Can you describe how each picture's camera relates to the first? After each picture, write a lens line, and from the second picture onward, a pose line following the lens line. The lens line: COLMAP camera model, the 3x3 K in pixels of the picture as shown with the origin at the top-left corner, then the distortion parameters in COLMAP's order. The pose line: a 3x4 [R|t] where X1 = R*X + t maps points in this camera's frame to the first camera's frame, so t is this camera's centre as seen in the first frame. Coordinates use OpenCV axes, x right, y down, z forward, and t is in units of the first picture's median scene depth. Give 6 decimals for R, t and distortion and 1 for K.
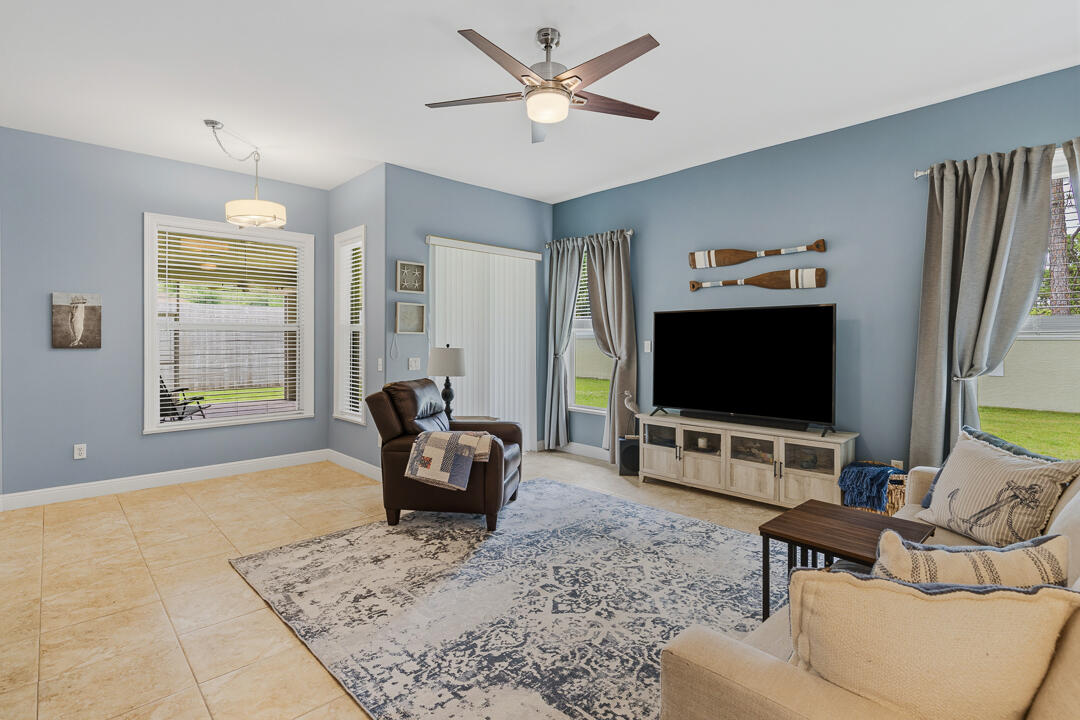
lens RADIAL K [[523.2, 0, 542.8], [0, 523.2, 338.3], [0, 0, 1]] dist [0.001323, -0.001006]
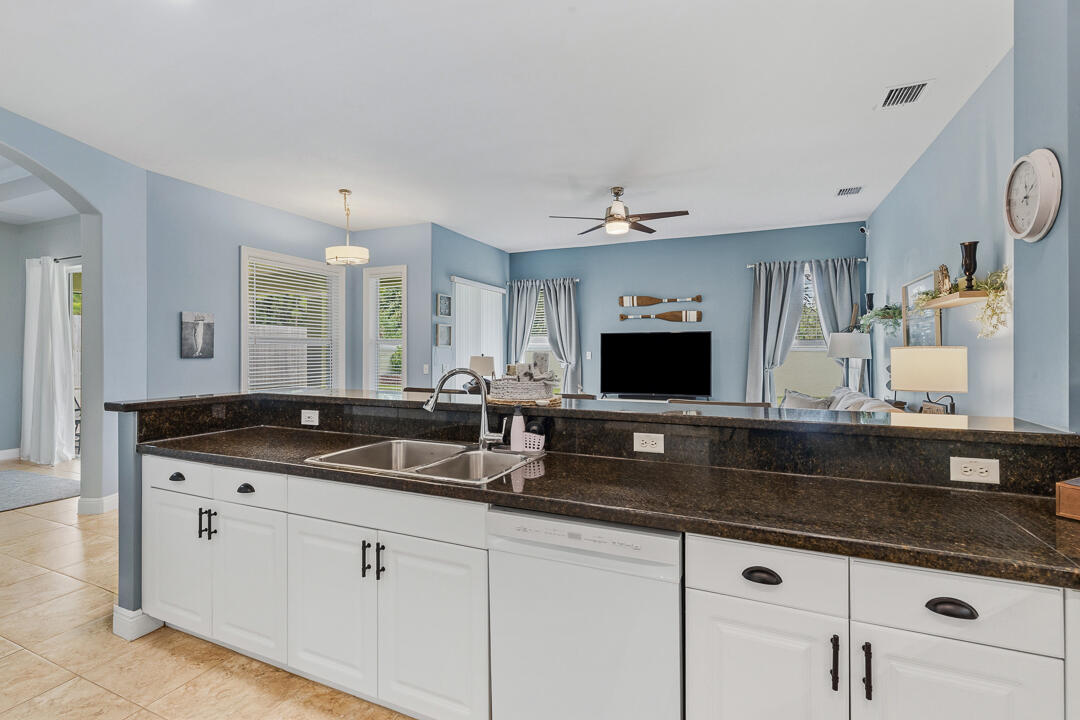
lens RADIAL K [[496.1, 0, 541.3], [0, 496.1, 359.0], [0, 0, 1]] dist [0.004473, -0.001035]
pose [[0.923396, -0.006698, 0.383790, -0.612205], [0.000196, 0.999856, 0.016978, 0.002121], [-0.383848, -0.015602, 0.923264, -0.363226]]
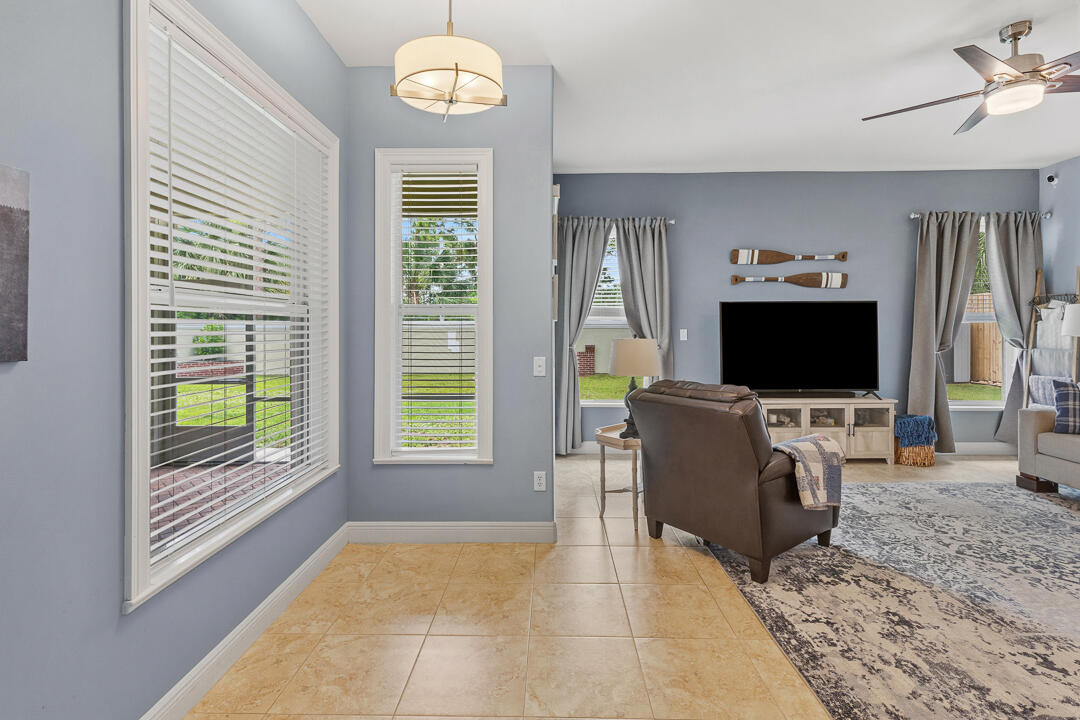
lens RADIAL K [[496.1, 0, 541.6], [0, 496.1, 328.2], [0, 0, 1]] dist [0.004473, -0.001035]
pose [[0.705159, -0.002178, 0.709045, -0.874729], [0.001754, 0.999998, 0.001327, 0.001393], [-0.709047, 0.000308, 0.705162, 0.640233]]
